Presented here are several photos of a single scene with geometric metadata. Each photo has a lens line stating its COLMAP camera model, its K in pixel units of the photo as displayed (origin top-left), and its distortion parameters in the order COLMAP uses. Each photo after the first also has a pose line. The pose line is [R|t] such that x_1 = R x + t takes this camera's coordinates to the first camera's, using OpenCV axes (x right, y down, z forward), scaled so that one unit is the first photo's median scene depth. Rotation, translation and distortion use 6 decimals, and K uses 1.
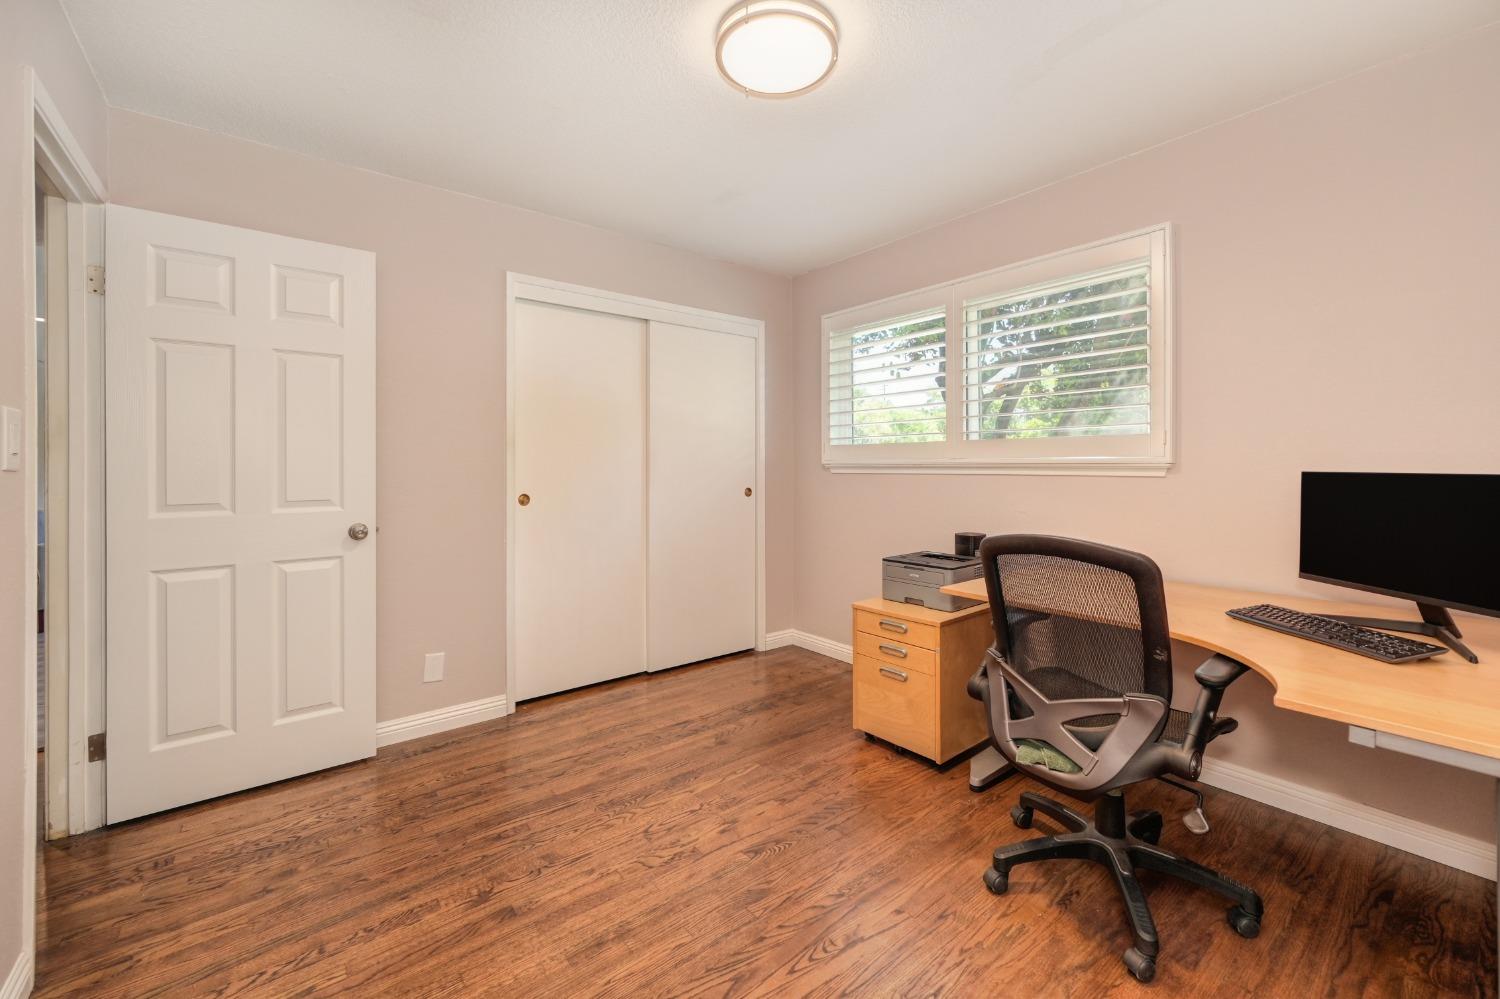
lens RADIAL K [[603.9, 0, 751.7], [0, 603.9, 466.5], [0, 0, 1]] dist [0.000454, 0.000164]
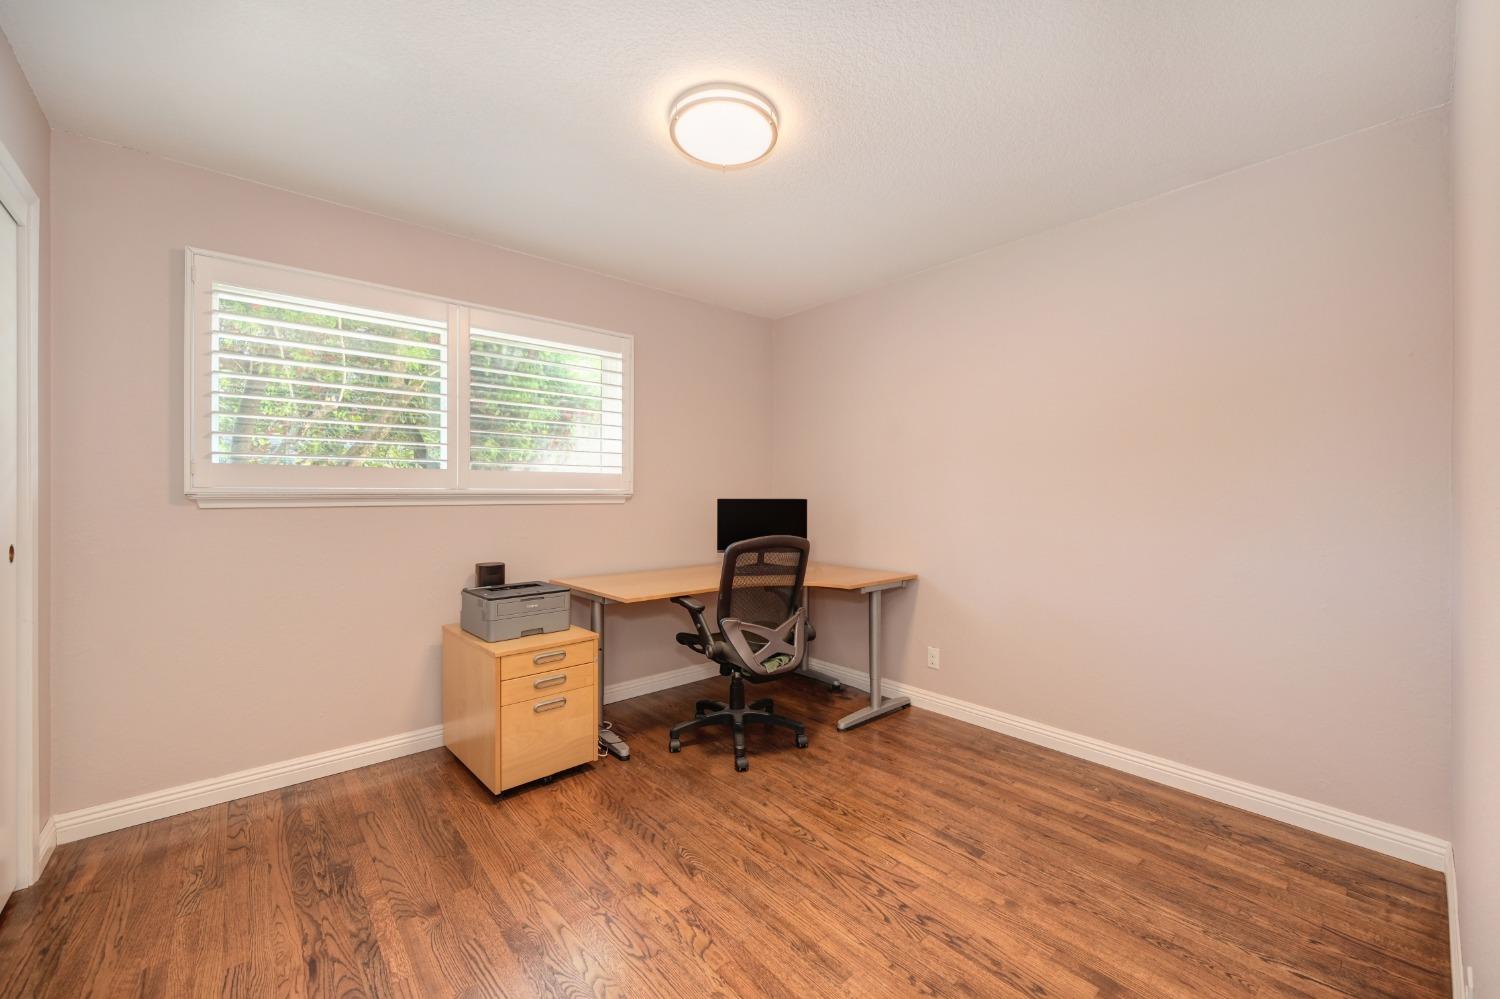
lens RADIAL K [[598.4, 0, 760.3], [0, 598.4, 499.8], [0, 0, 1]] dist [0.000779, 0.000146]
pose [[-0.055848, -0.005398, 0.998425, -1.005035], [0.002851, 0.999980, 0.005566, 0.000914], [-0.998435, 0.003157, -0.055831, 0.926190]]
